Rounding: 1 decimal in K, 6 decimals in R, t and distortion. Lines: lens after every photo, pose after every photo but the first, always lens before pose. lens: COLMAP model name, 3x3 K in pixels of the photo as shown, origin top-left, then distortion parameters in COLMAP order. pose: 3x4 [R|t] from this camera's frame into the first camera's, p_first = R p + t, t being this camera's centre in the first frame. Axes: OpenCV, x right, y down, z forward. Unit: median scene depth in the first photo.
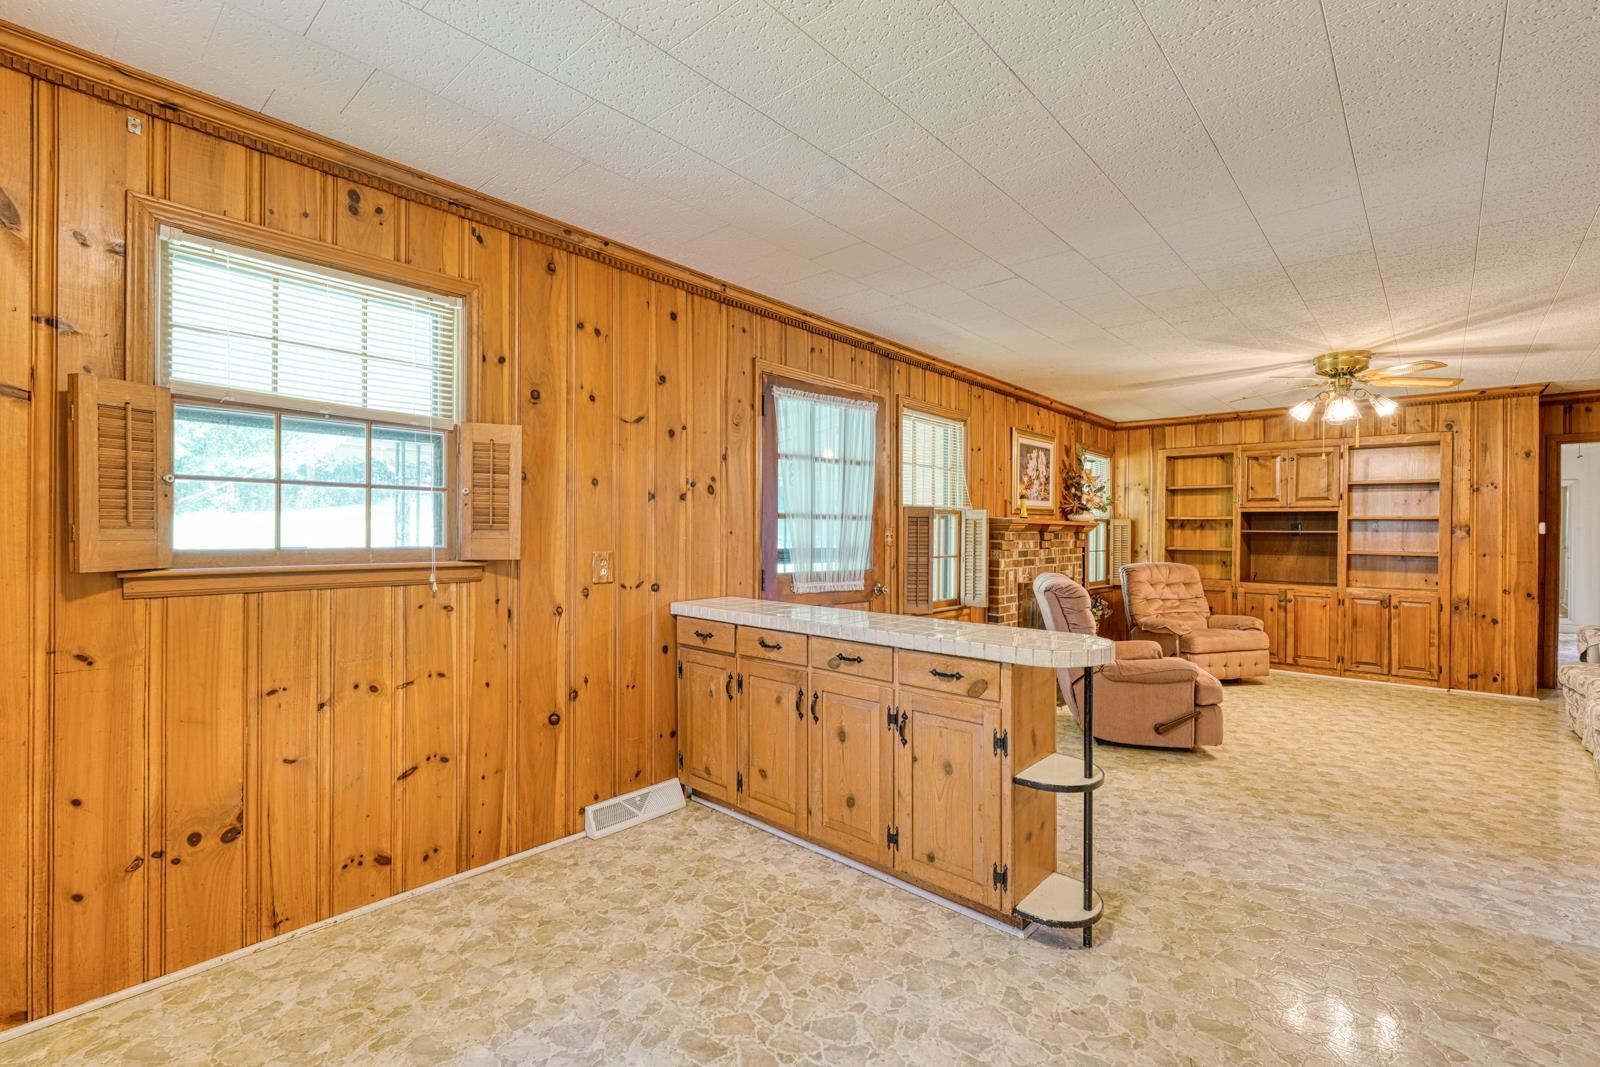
lens RADIAL K [[703.8, 0, 804.0], [0, 703.8, 533.3], [0, 0, 1]] dist [0.000383, 0.000203]
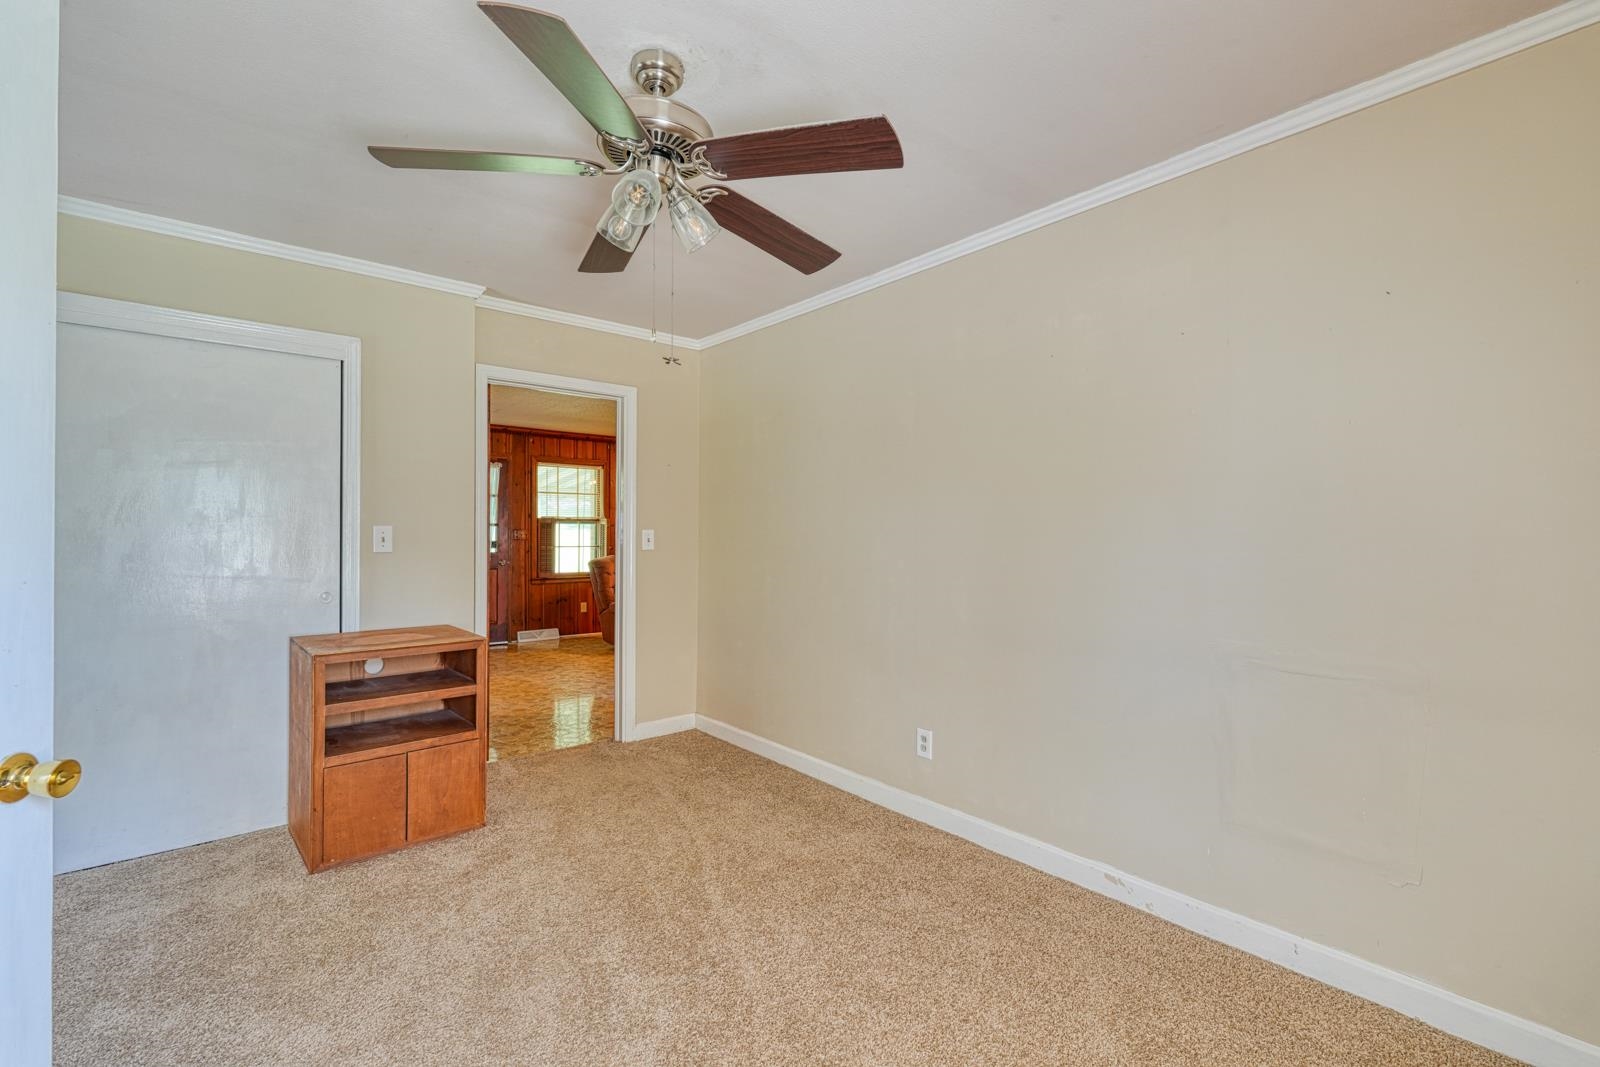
lens RADIAL K [[703.8, 0, 795.4], [0, 703.8, 531.9], [0, 0, 1]] dist [0.000383, 0.000203]
pose [[0.989455, -0.001877, -0.144829, 1.032861], [0.001642, 0.999997, -0.001744, 0.001449], [0.144832, 0.001487, 0.989455, -0.656342]]
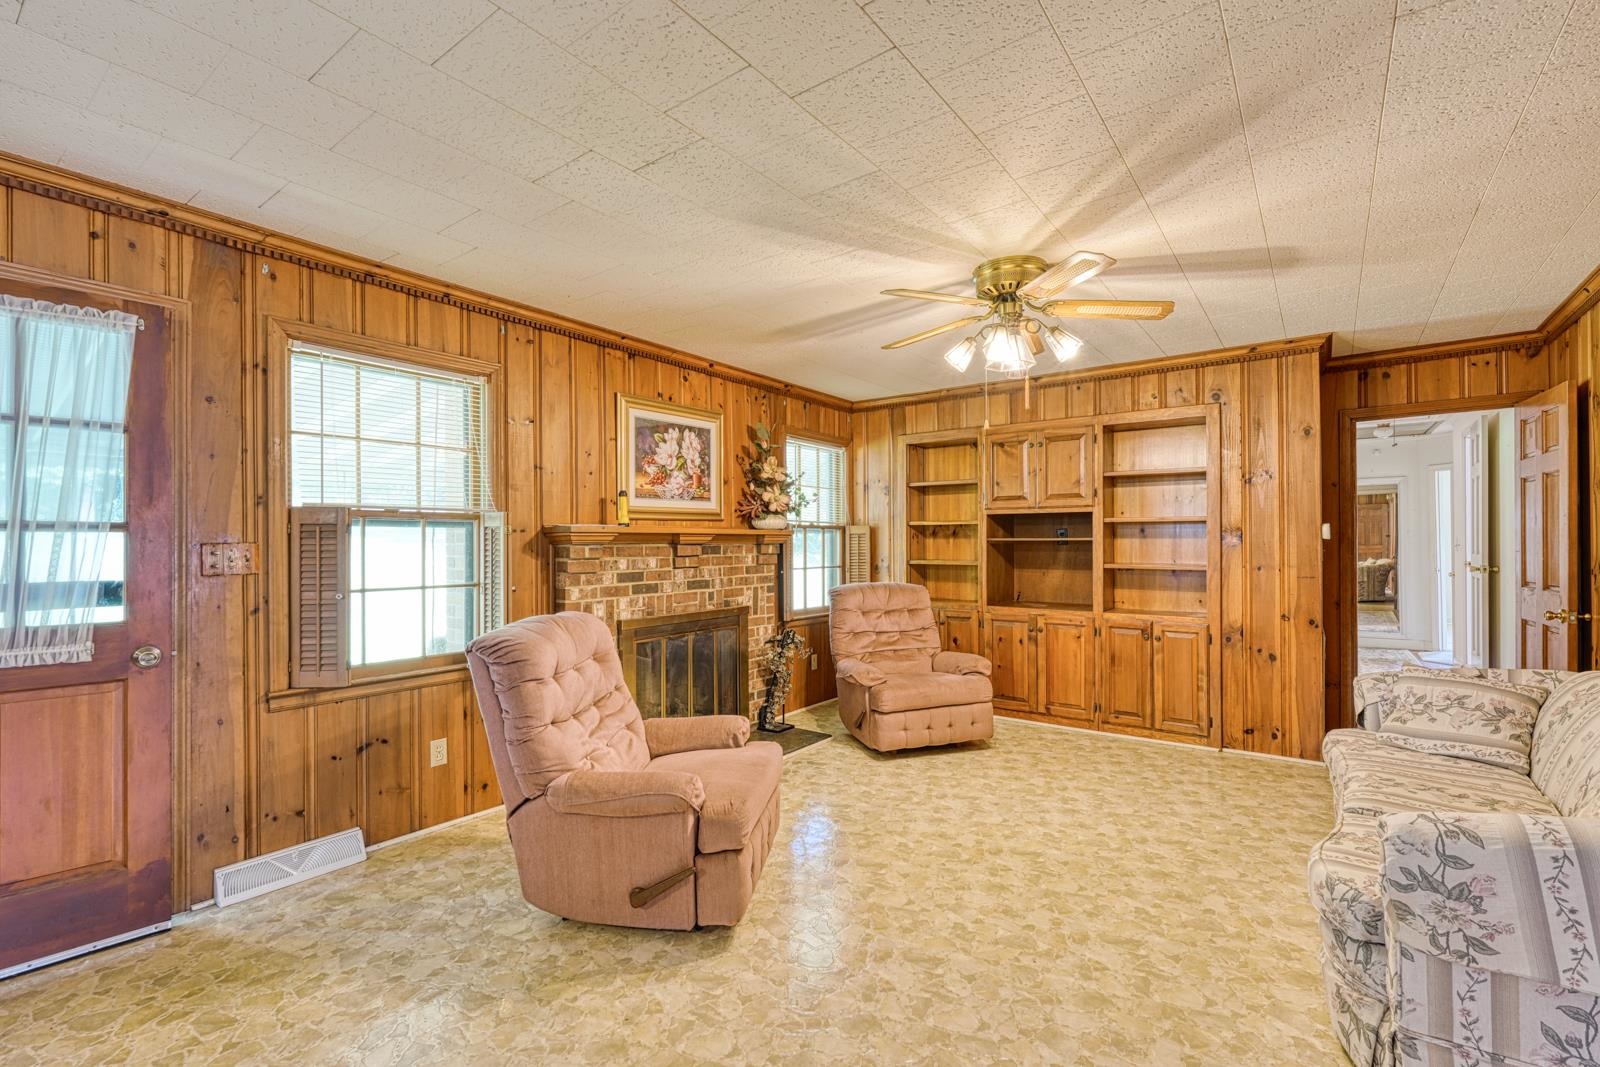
lens RADIAL K [[703.8, 0, 805.1], [0, 703.8, 539.7], [0, 0, 1]] dist [0.000383, 0.000203]
pose [[0.995474, -0.012507, 0.094203, 0.509820], [0.013131, 0.999896, -0.006003, -0.001418], [-0.094118, 0.007213, 0.995535, 0.370843]]
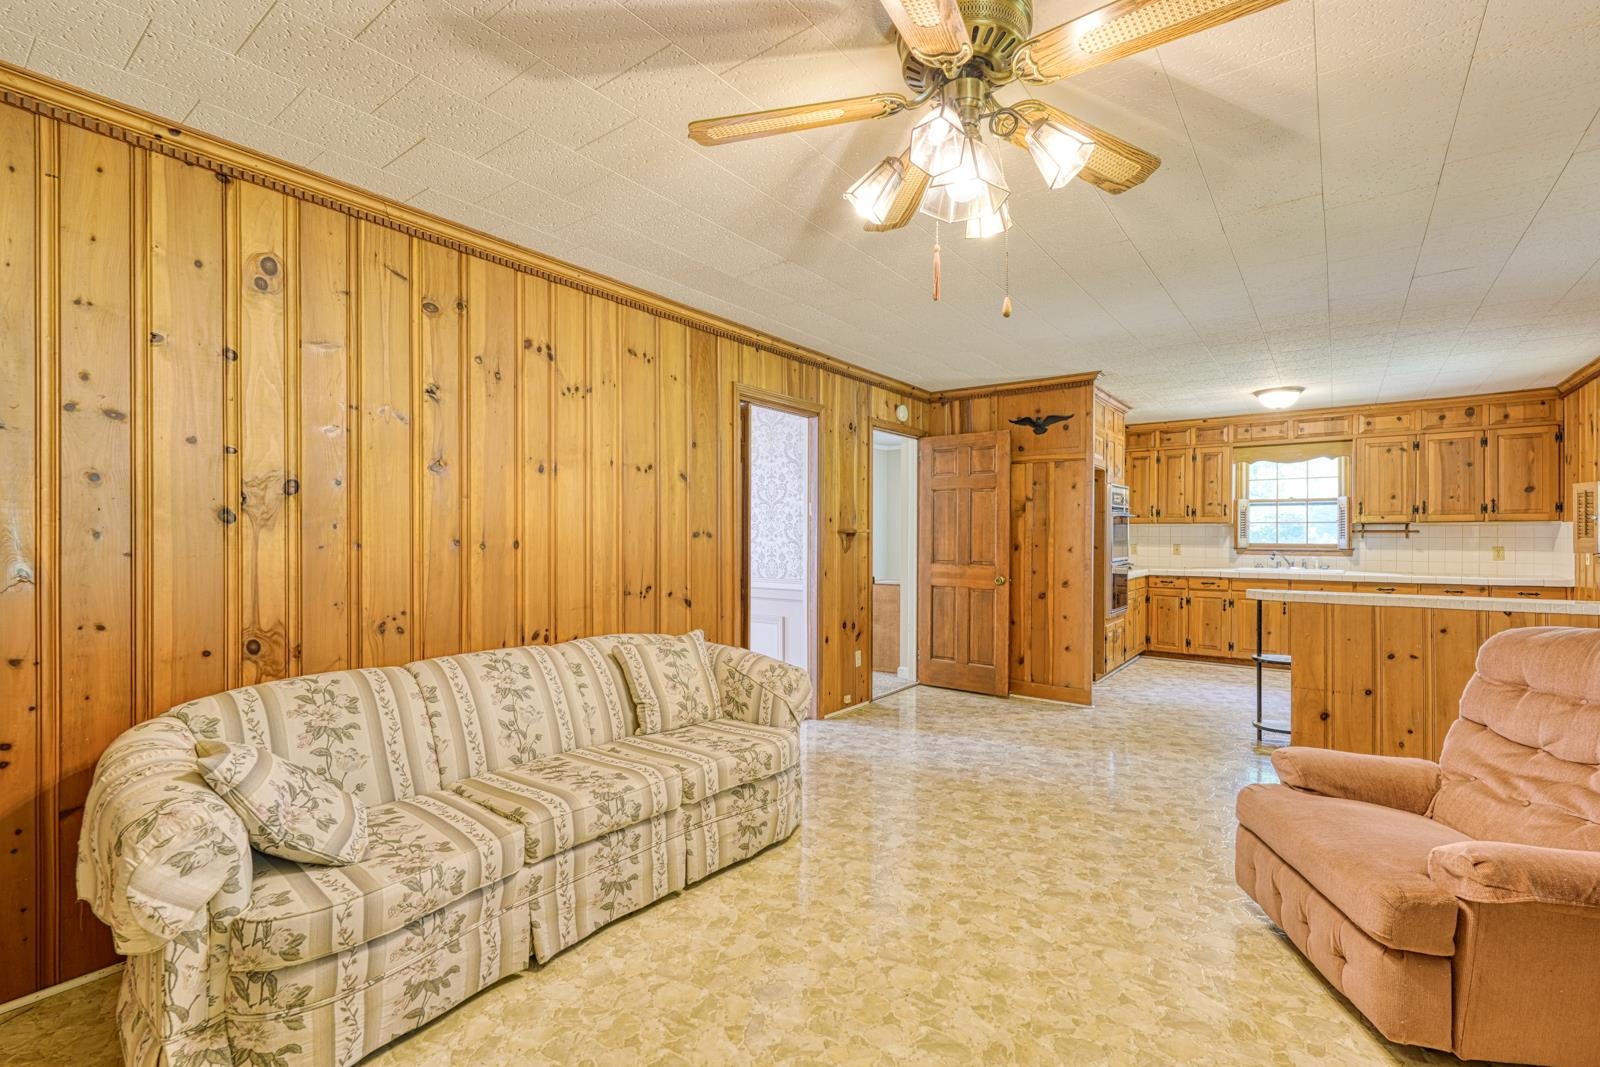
lens RADIAL K [[703.8, 0, 804.5], [0, 703.8, 536.8], [0, 0, 1]] dist [0.000383, 0.000203]
pose [[-0.996407, -0.008972, -0.084212, 0.868125], [-0.009224, 0.999954, 0.002597, 0.004375], [0.084185, 0.003365, -0.996444, 1.340274]]
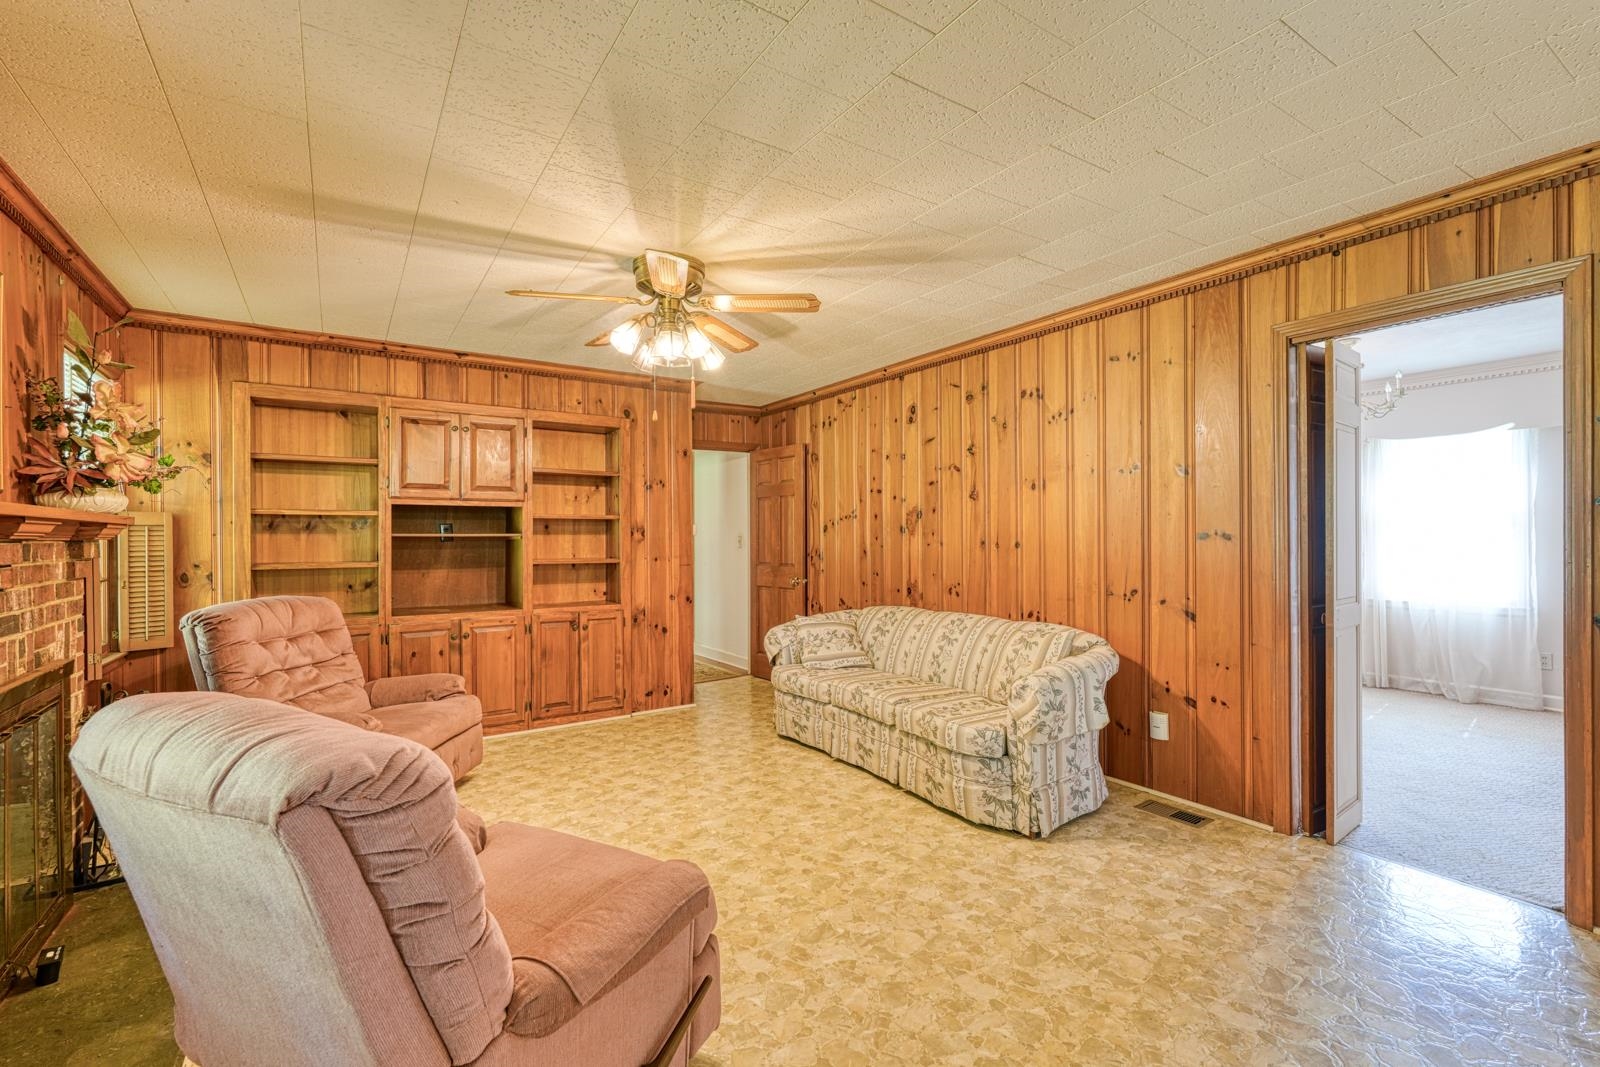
lens RADIAL K [[703.8, 0, 797.9], [0, 703.8, 538.3], [0, 0, 1]] dist [0.000383, 0.000203]
pose [[0.253866, -0.011302, 0.967173, 0.157288], [0.009960, 0.999909, 0.009070, -0.003216], [-0.967188, 0.007331, 0.253955, 0.716903]]
